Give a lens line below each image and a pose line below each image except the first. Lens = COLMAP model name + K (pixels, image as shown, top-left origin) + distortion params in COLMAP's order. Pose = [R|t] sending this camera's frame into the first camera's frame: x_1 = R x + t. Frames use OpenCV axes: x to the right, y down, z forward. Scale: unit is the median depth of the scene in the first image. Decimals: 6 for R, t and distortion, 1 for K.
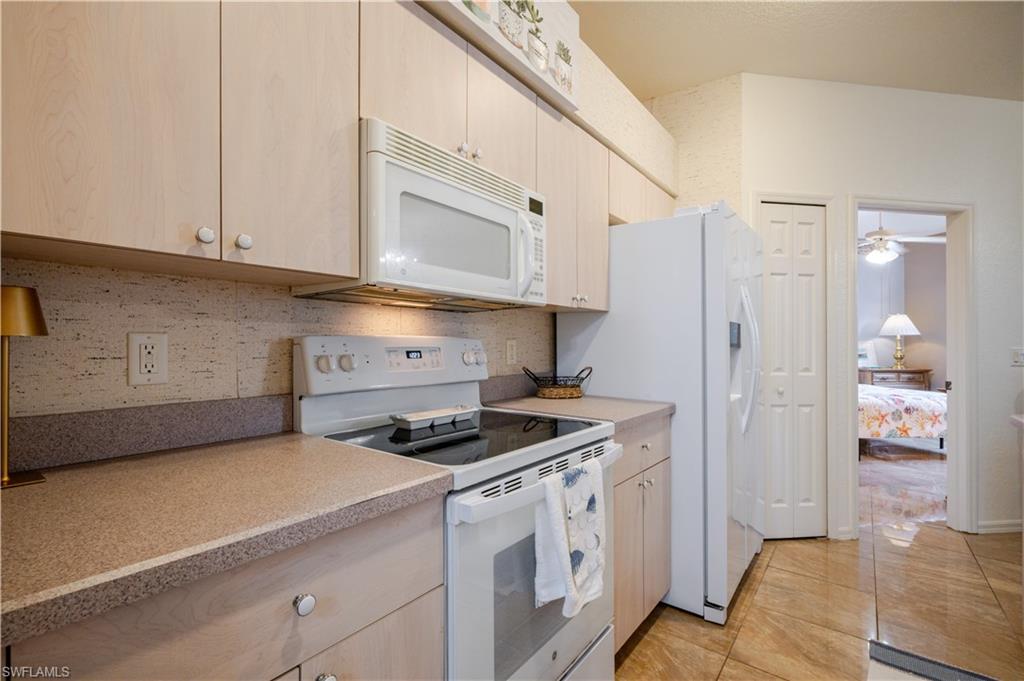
lens RADIAL K [[458.7, 0, 512.0], [0, 458.7, 340.5], [0, 0, 1]] dist [-0.002347, -0.000160]
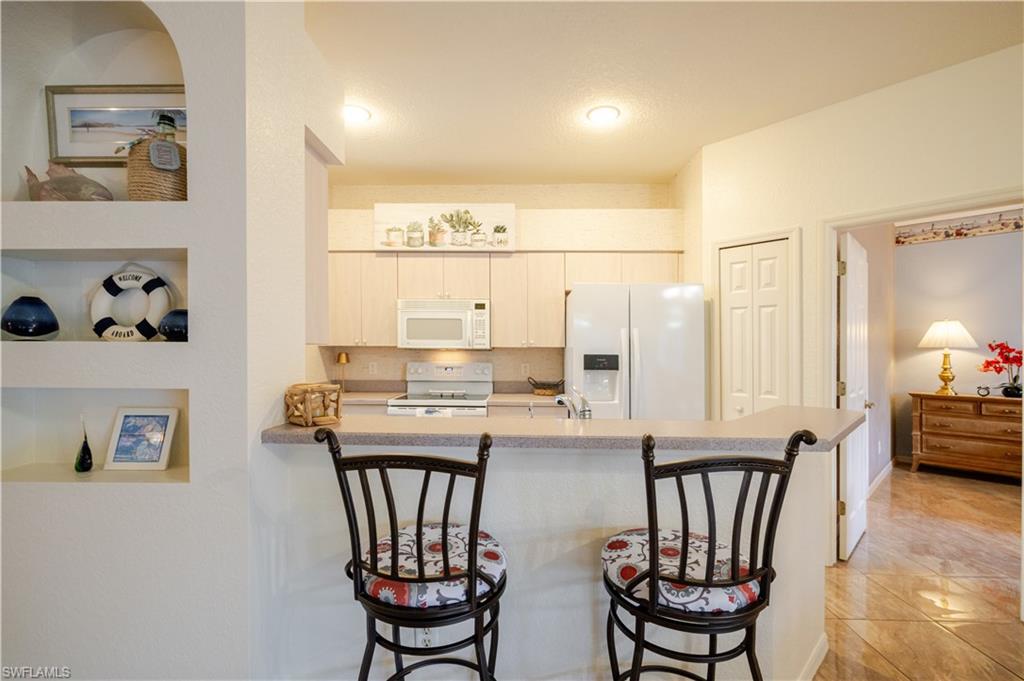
lens RADIAL K [[451.9, 0, 511.3], [0, 451.9, 356.0], [0, 0, 1]] dist [0.000174, -0.000005]
pose [[0.594114, 0.004339, -0.804369, 2.016726], [0.003699, 0.999960, 0.008126, -0.060917], [0.804372, -0.007803, 0.594074, -0.229974]]
